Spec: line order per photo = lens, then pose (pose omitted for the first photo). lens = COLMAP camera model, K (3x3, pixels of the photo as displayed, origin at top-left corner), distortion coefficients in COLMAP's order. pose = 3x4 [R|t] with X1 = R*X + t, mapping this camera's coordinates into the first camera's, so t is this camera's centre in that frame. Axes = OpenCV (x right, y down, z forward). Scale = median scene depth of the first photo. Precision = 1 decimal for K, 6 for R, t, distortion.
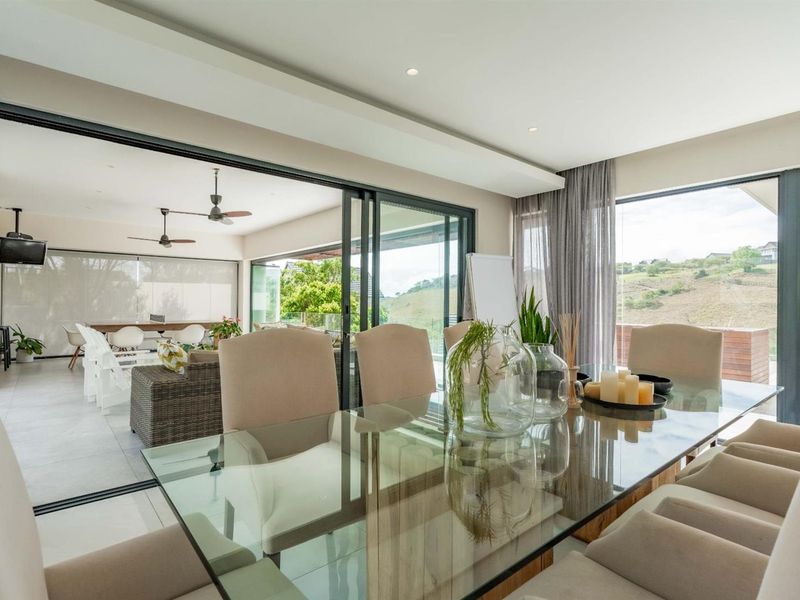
lens RADIAL K [[417.9, 0, 402.6], [0, 417.9, 302.2], [0, 0, 1]] dist [0.003594, -0.000008]
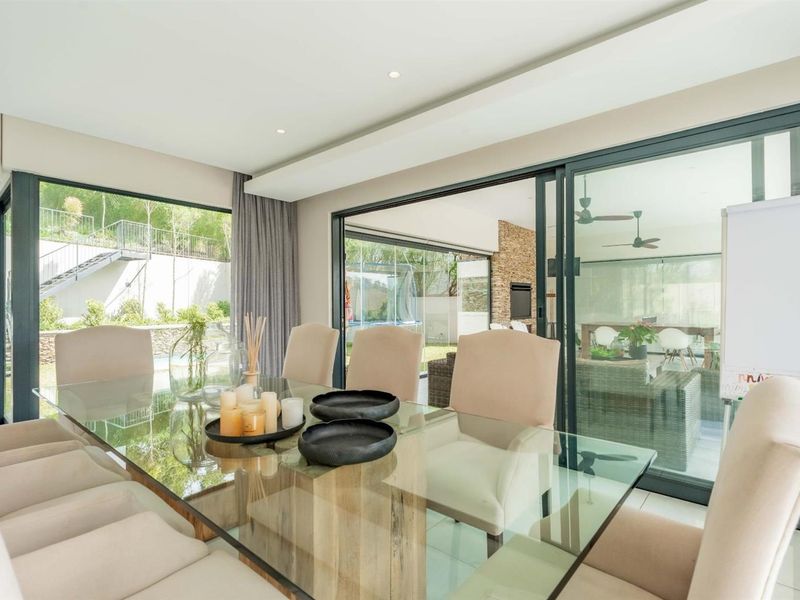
lens RADIAL K [[417.9, 0, 400.3], [0, 417.9, 299.8], [0, 0, 1]] dist [0.003594, -0.000008]
pose [[0.152410, -0.017250, -0.988167, 0.470662], [0.008064, 0.999836, -0.016210, -0.000251], [0.988285, -0.005498, 0.152524, 0.406878]]
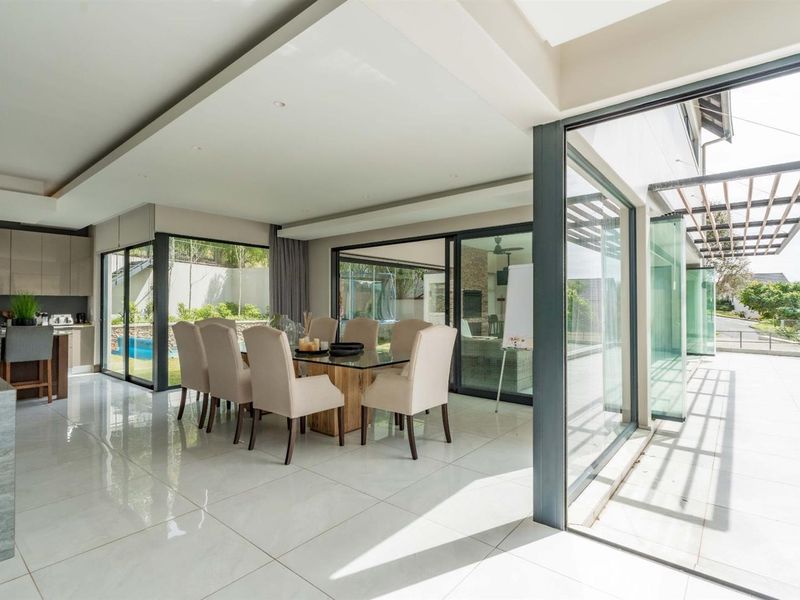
lens RADIAL K [[417.9, 0, 402.2], [0, 417.9, 303.2], [0, 0, 1]] dist [0.003594, -0.000008]
pose [[0.180053, -0.010017, -0.983606, 0.978712], [0.003430, 0.999948, -0.009555, -0.002657], [0.983651, -0.001653, 0.180078, 0.380694]]
